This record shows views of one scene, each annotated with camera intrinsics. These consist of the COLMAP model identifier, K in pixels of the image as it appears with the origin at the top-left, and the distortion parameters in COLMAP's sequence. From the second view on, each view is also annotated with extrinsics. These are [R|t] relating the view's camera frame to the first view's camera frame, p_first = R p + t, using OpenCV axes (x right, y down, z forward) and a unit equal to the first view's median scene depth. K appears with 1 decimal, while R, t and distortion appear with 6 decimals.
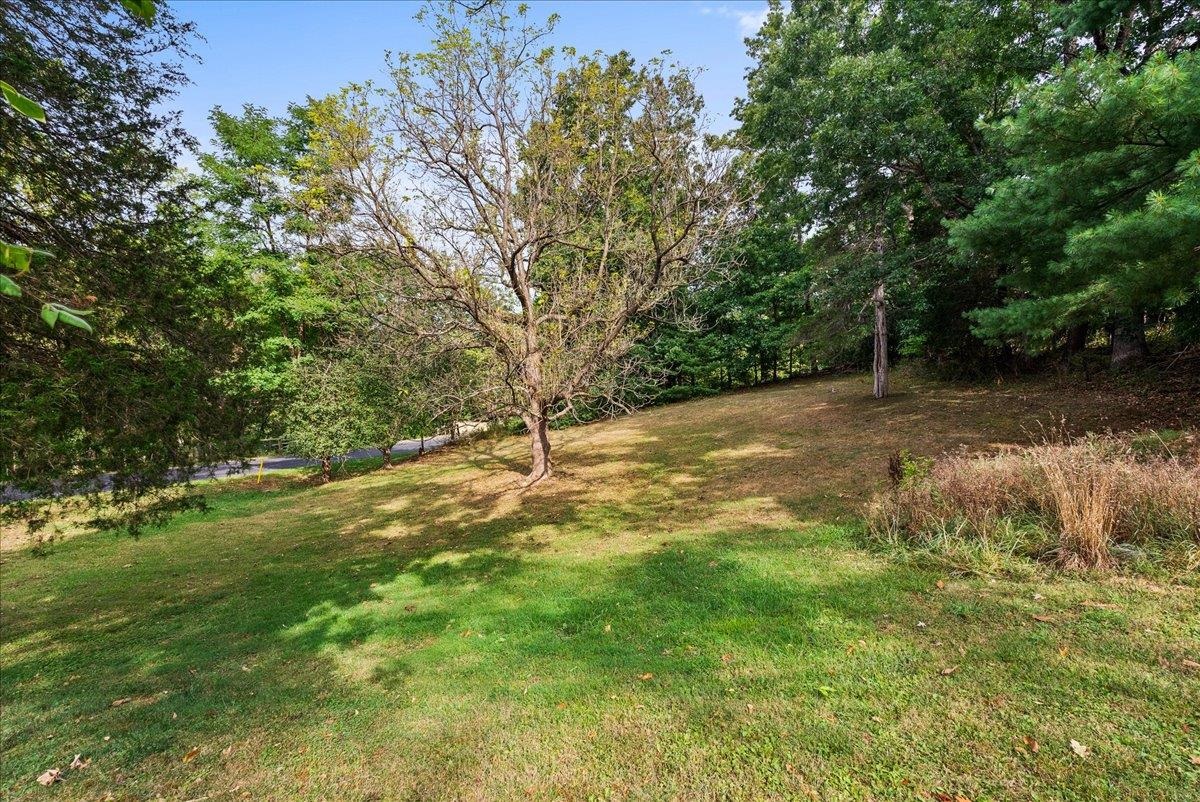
lens RADIAL K [[531.5, 0, 600.1], [0, 531.5, 402.5], [0, 0, 1]] dist [-0.002651, -0.000444]
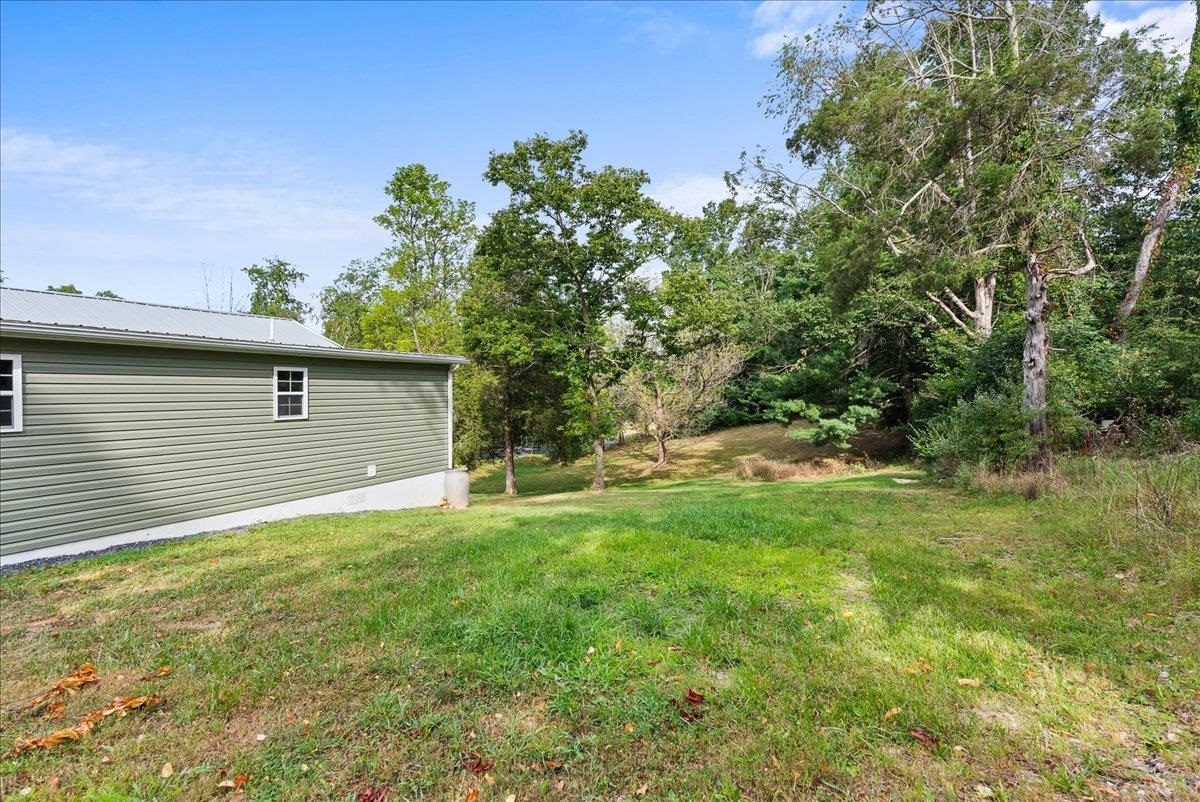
lens RADIAL K [[531.5, 0, 600.0], [0, 531.5, 400.4], [0, 0, 1]] dist [-0.002651, -0.000444]
pose [[0.958536, 0.018835, -0.284347, 0.273978], [-0.018085, 0.999823, 0.005263, -0.135243], [0.284396, 0.000097, 0.958707, -1.245111]]
